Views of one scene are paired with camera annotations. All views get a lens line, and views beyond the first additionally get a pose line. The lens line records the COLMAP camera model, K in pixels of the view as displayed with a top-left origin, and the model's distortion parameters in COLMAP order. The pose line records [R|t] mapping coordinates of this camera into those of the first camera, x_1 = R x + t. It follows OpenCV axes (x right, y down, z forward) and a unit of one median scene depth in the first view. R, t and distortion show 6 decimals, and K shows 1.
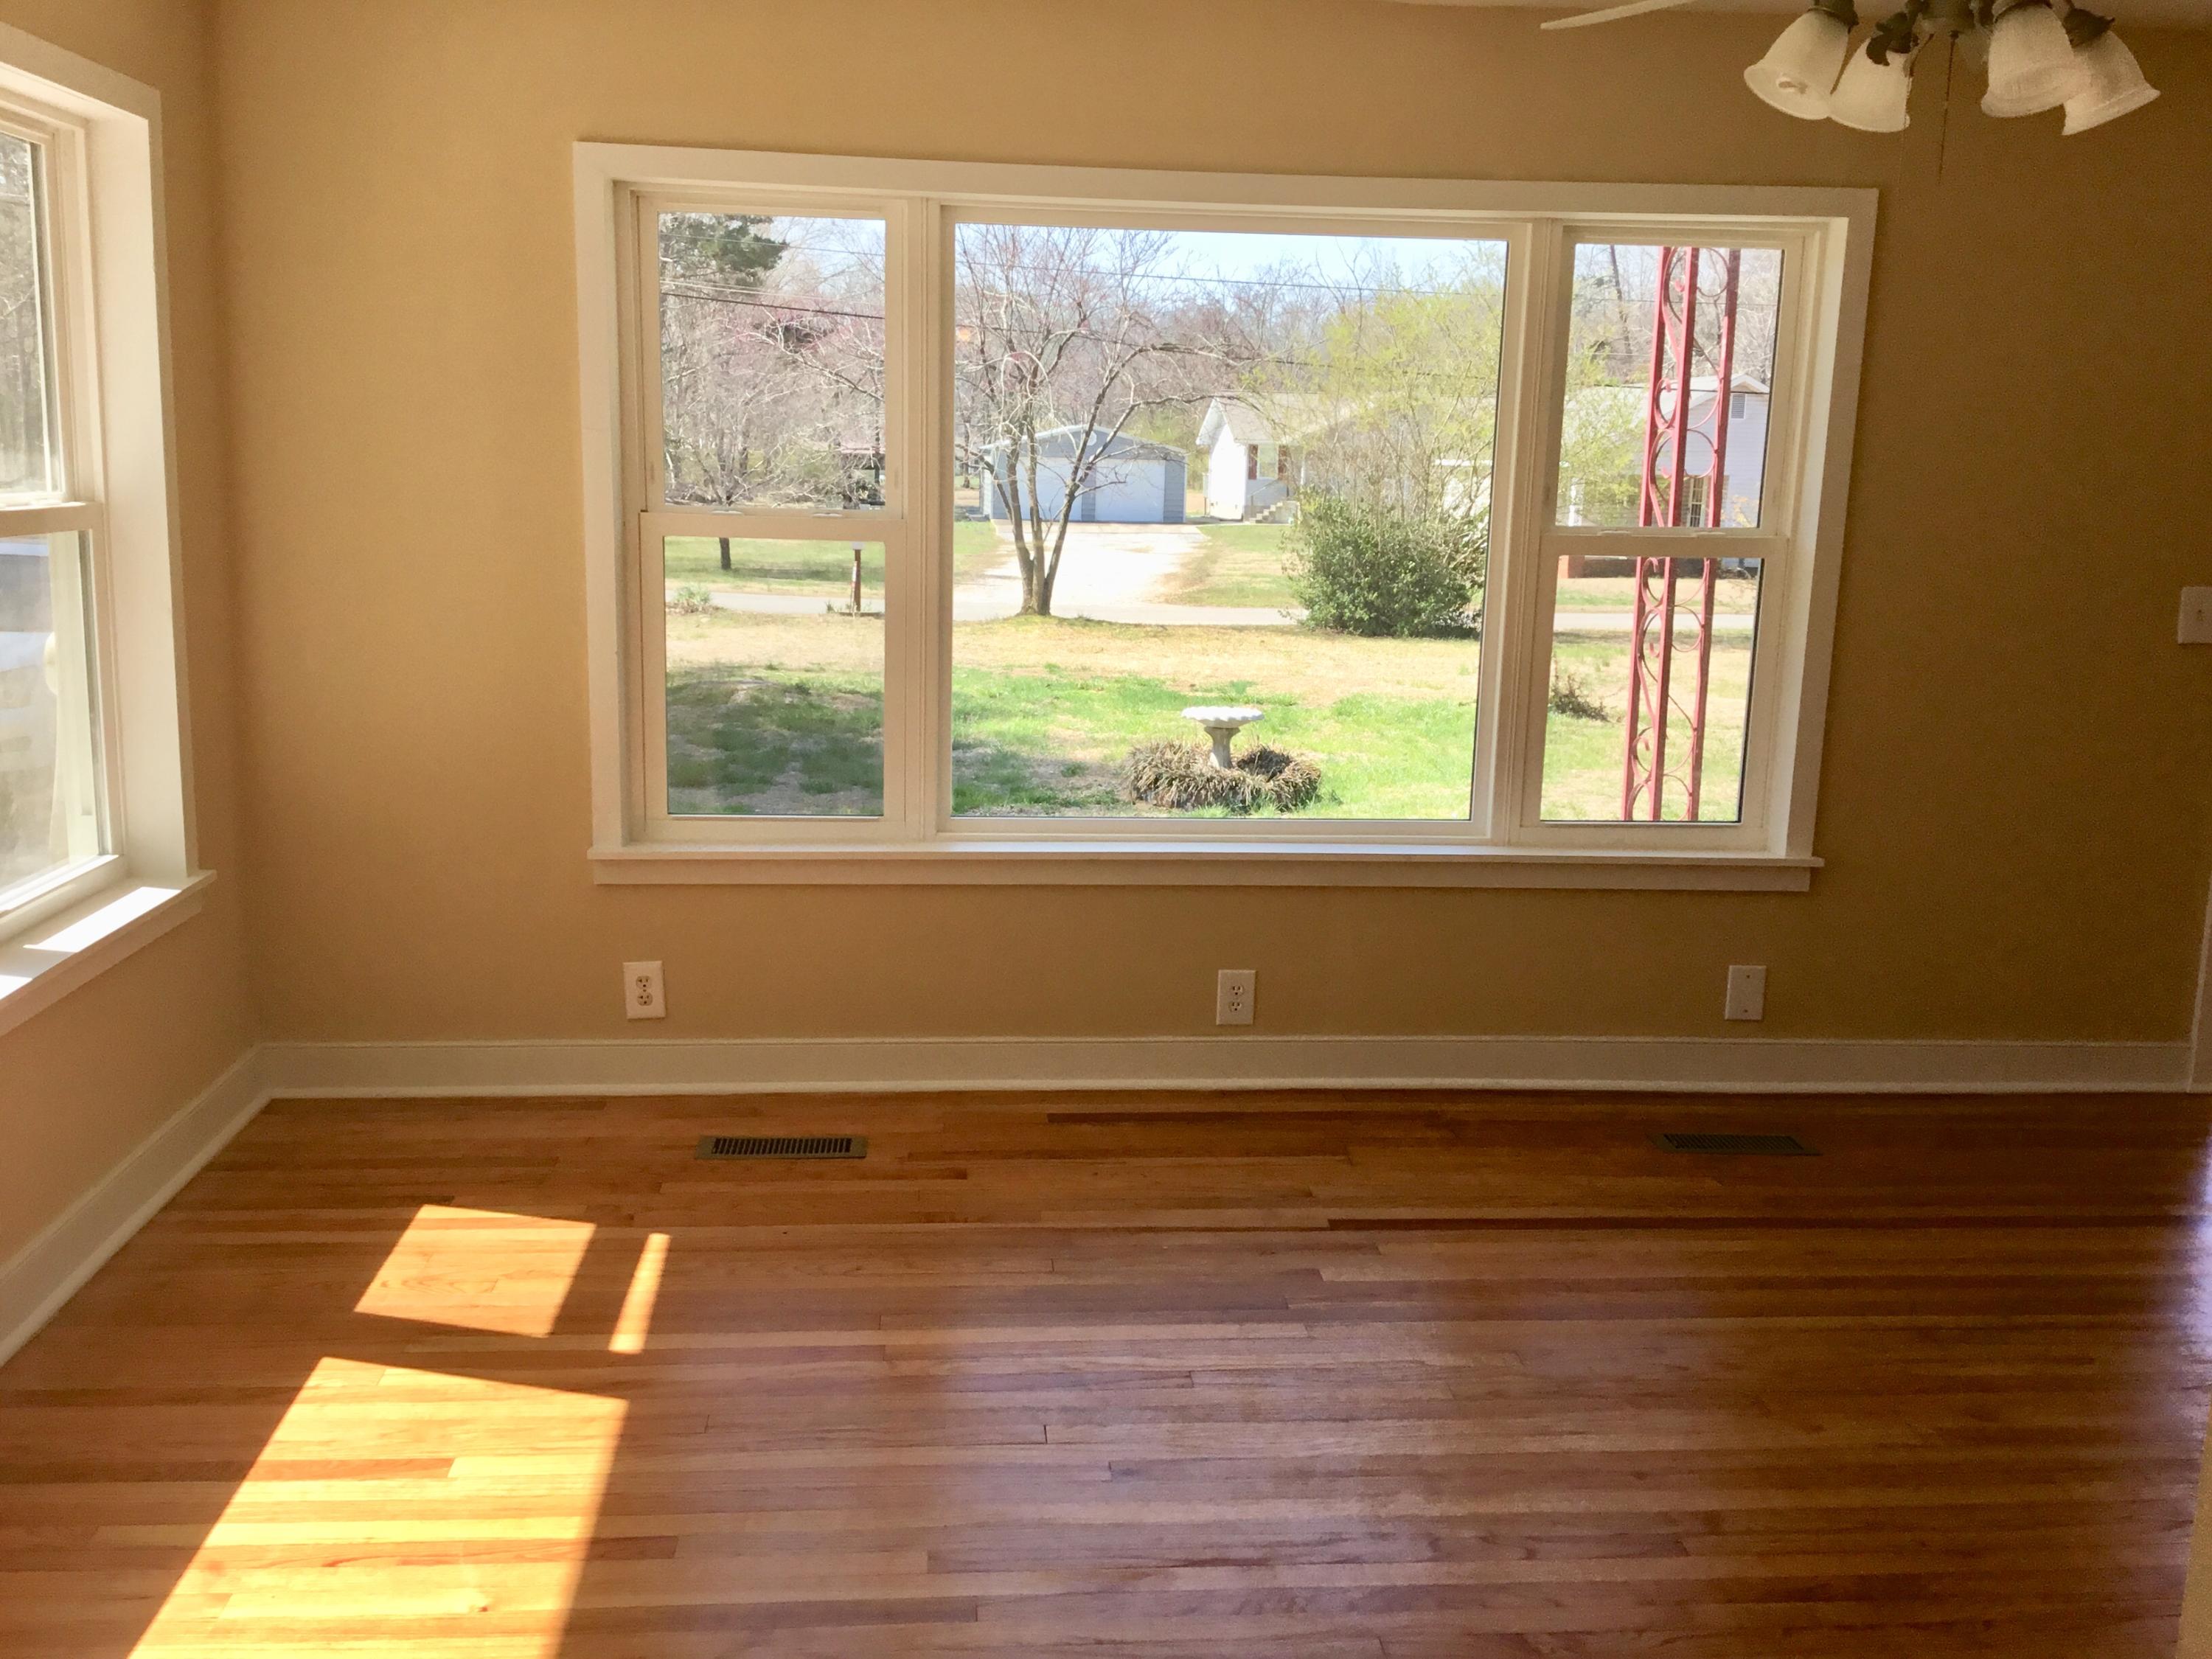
lens RADIAL K [[1996.7, 0, 1097.9], [0, 1996.7, 826.3], [0, 0, 1]] dist [0.096106, -0.149307]
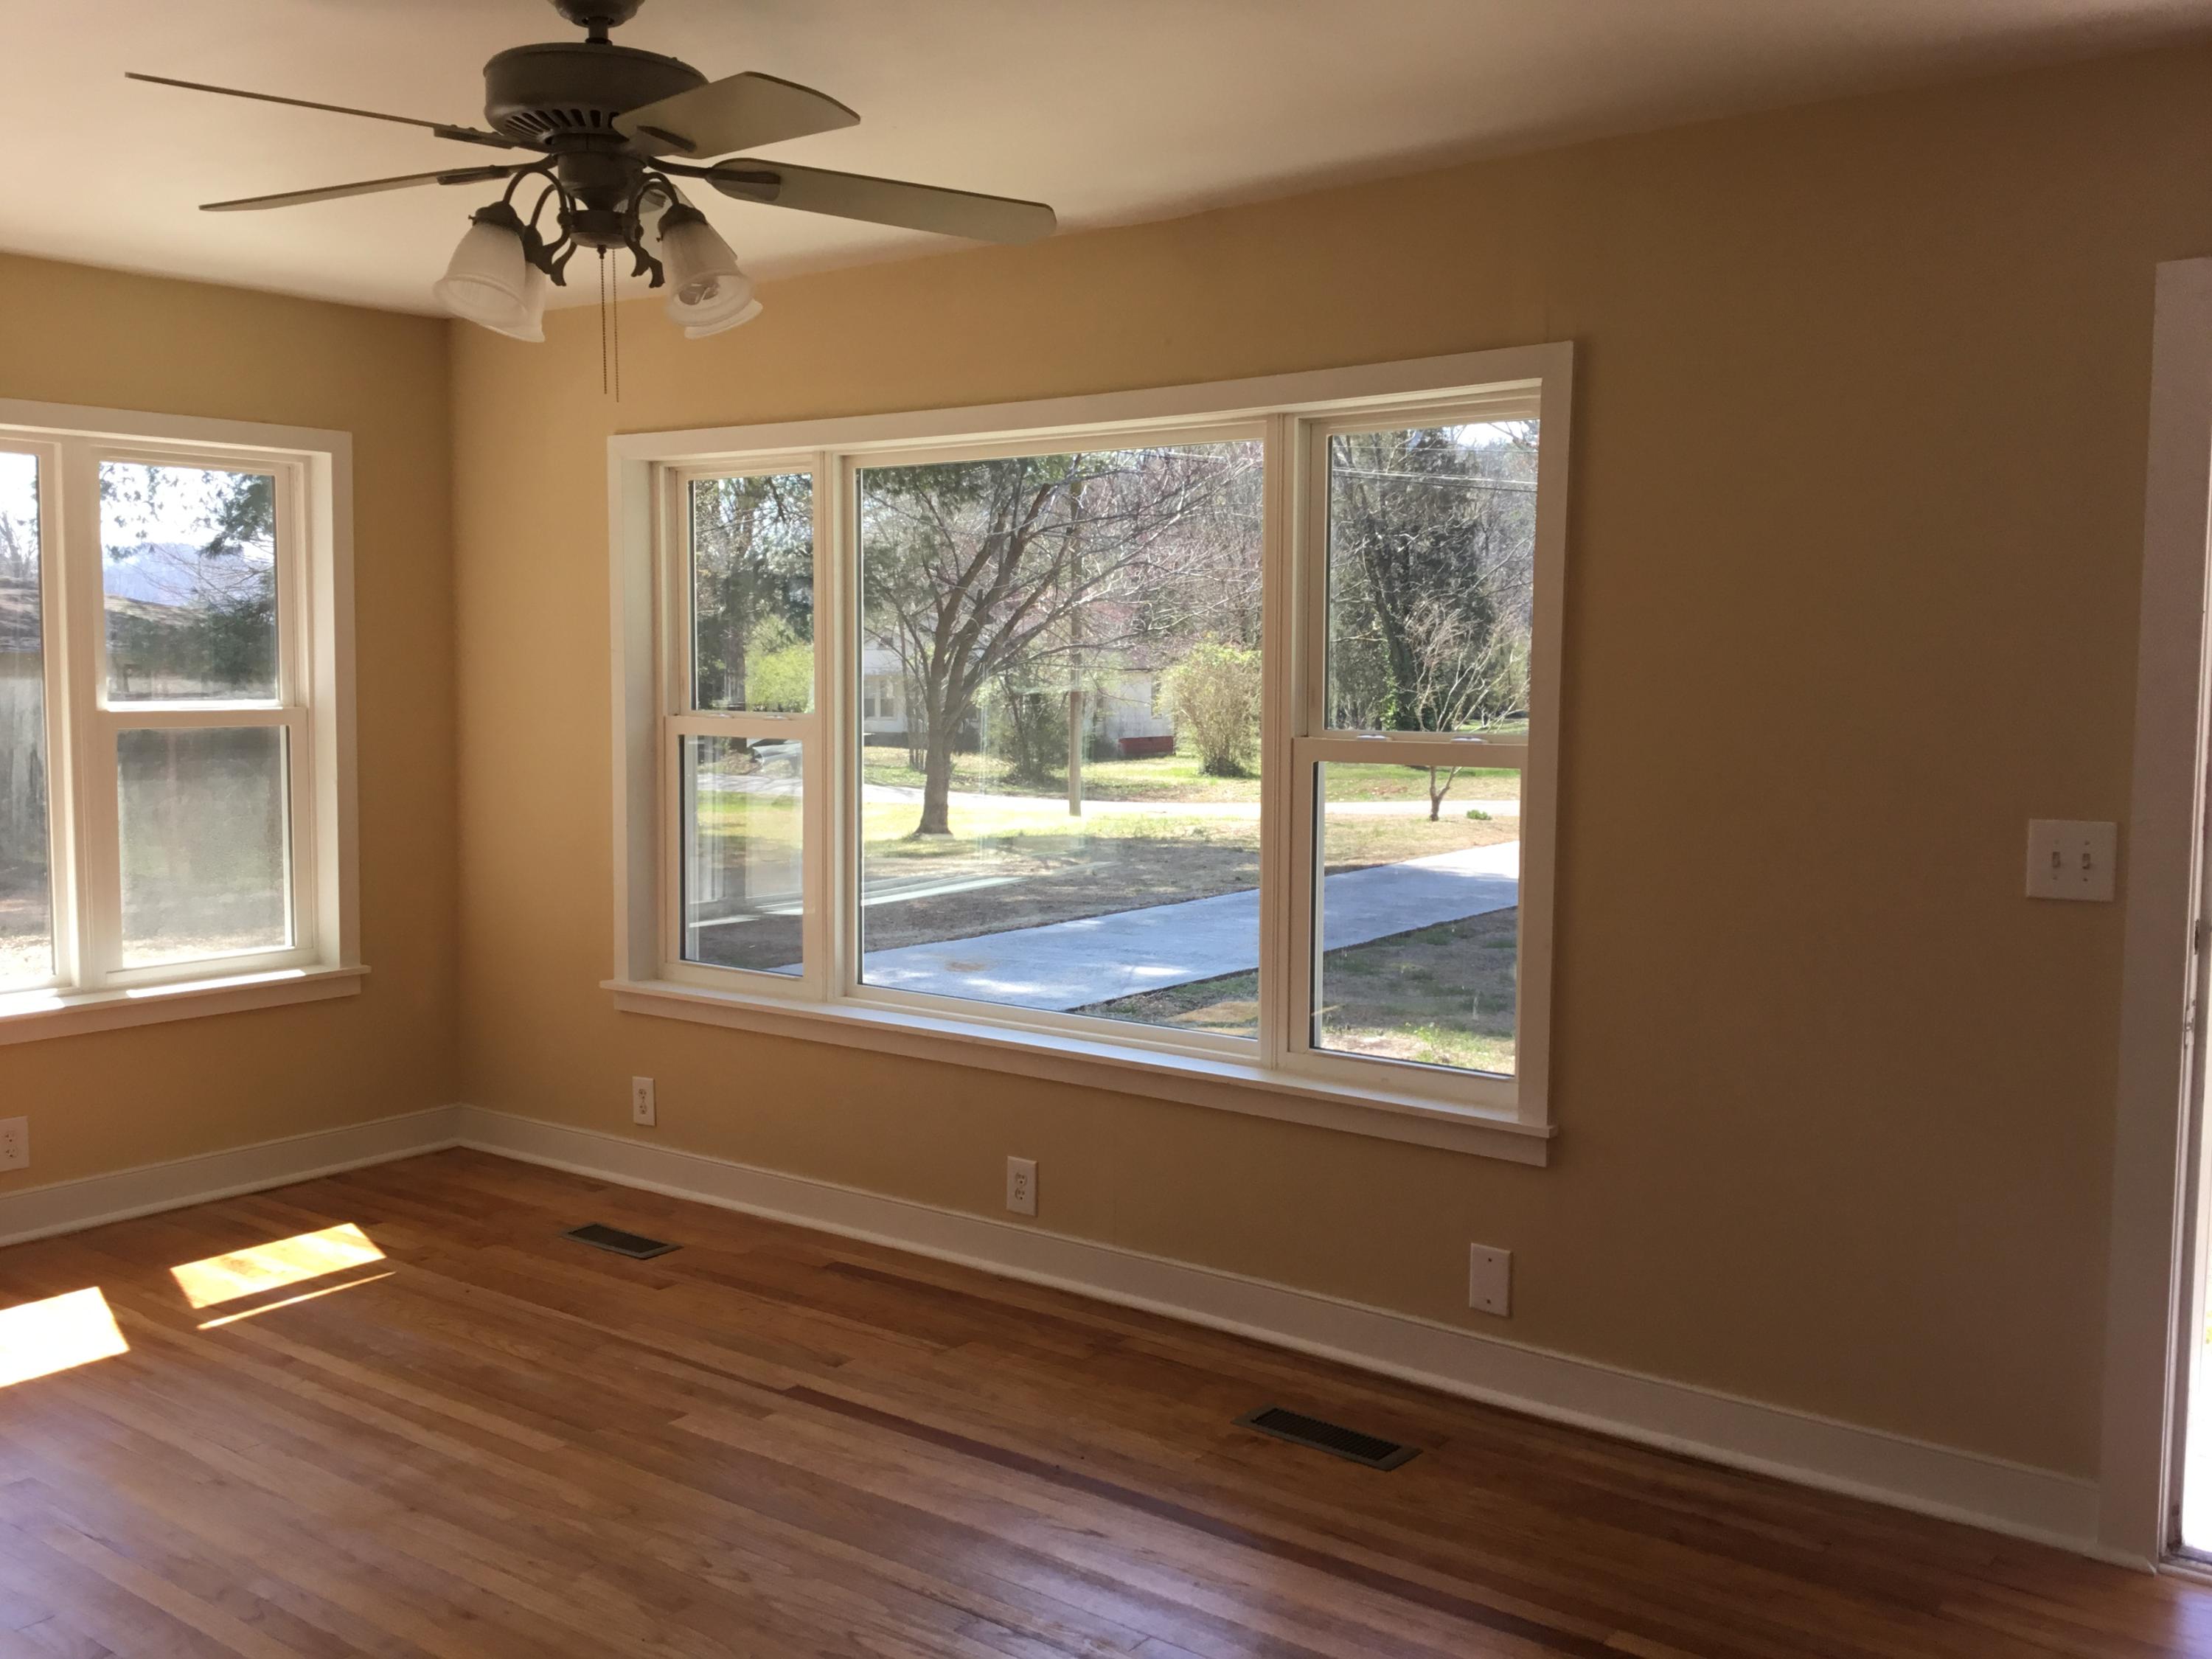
lens RADIAL K [[1996.7, 0, 1097.9], [0, 1996.7, 826.3], [0, 0, 1]] dist [0.096106, -0.149307]
pose [[0.737422, 0.035097, -0.674520, 0.843686], [-0.107902, 0.991945, -0.066350, -0.035260], [0.666758, 0.121710, 0.735269, 0.277087]]
